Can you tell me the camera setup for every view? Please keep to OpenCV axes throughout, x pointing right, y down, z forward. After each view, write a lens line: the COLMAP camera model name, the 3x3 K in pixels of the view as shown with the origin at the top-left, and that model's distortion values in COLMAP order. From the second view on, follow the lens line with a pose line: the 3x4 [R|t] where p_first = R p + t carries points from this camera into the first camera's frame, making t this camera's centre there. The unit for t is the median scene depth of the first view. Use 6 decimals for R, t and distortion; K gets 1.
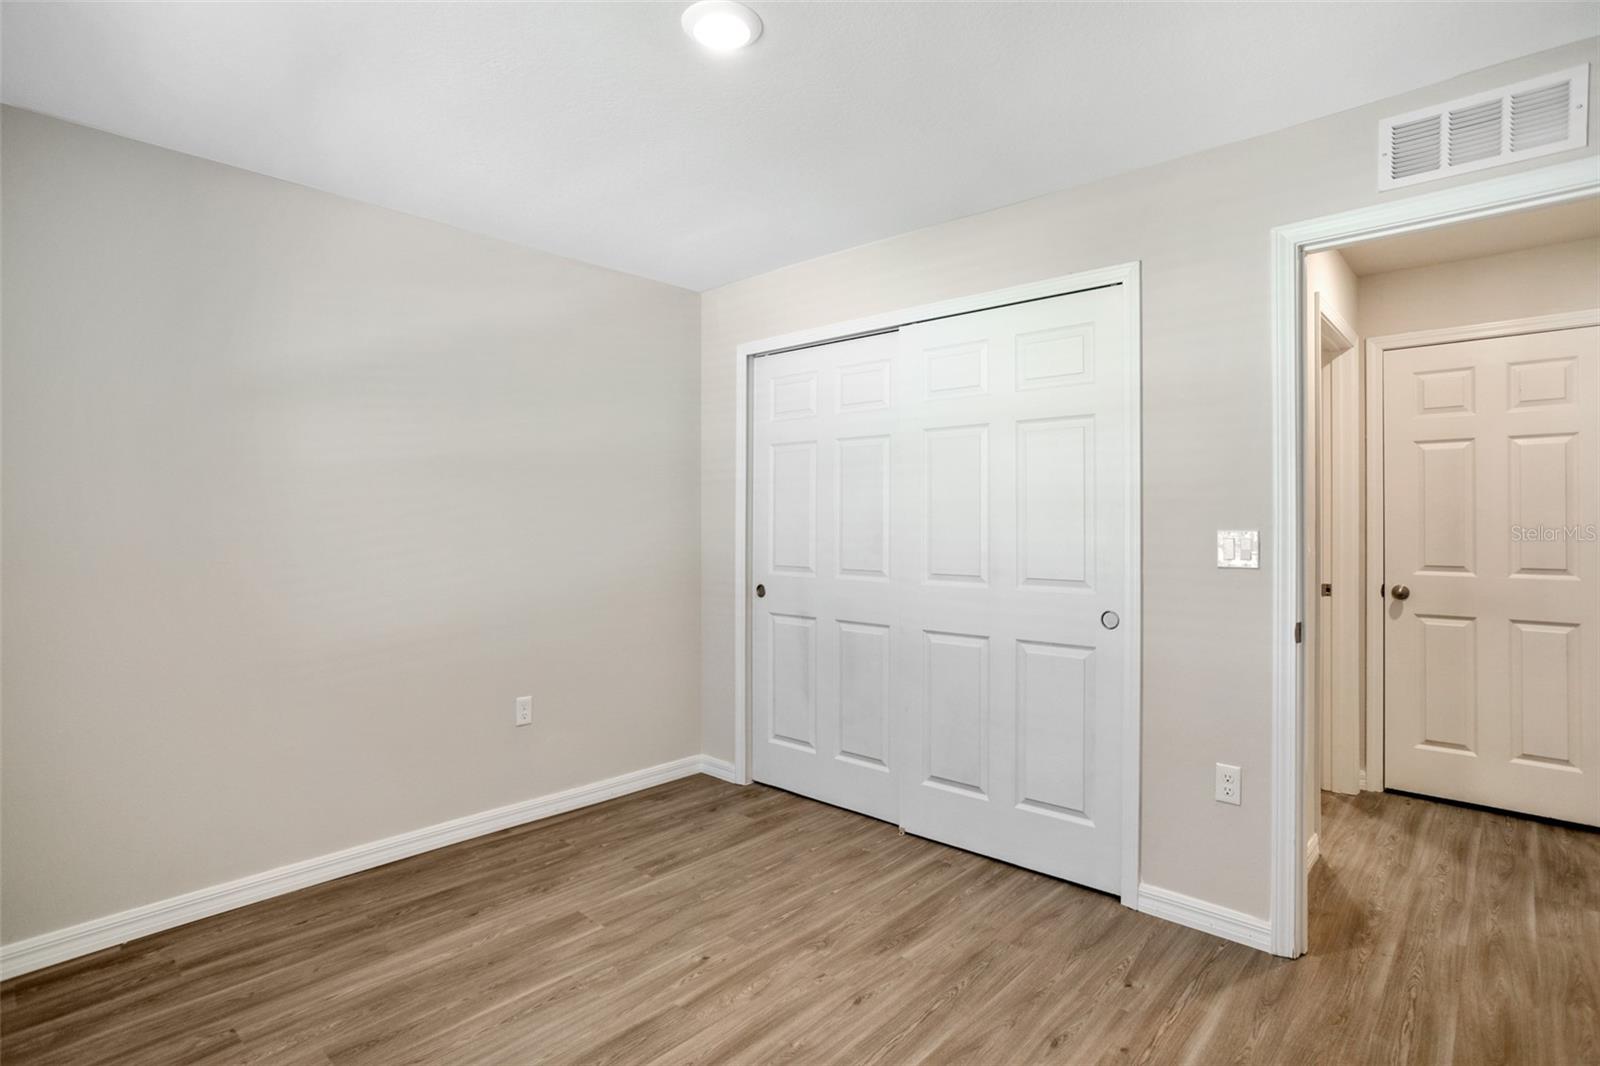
lens RADIAL K [[787.5, 0, 791.5], [0, 787.5, 518.1], [0, 0, 1]] dist [-0.042684, 0.021469]
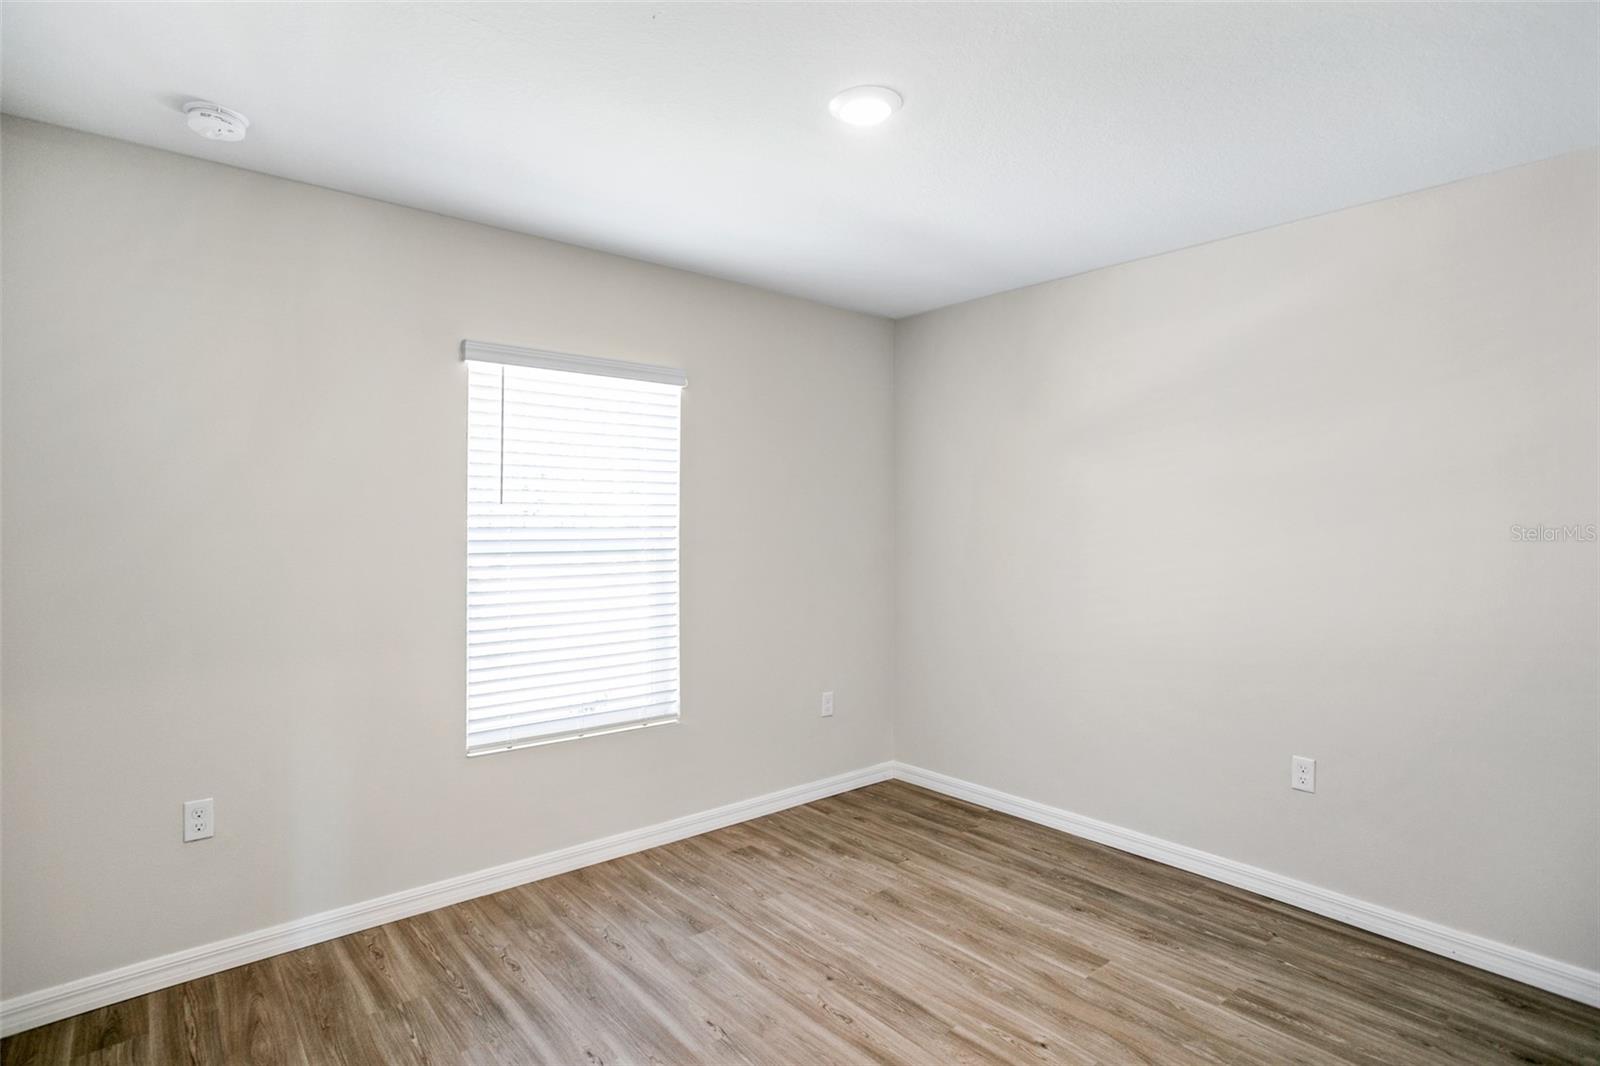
lens RADIAL K [[787.5, 0, 798.4], [0, 787.5, 533.8], [0, 0, 1]] dist [-0.042684, 0.021469]
pose [[-0.099737, 0.010564, -0.994958, 0.727186], [-0.002286, 0.999939, 0.010846, -0.023473], [0.995011, 0.003356, -0.099707, 0.747165]]
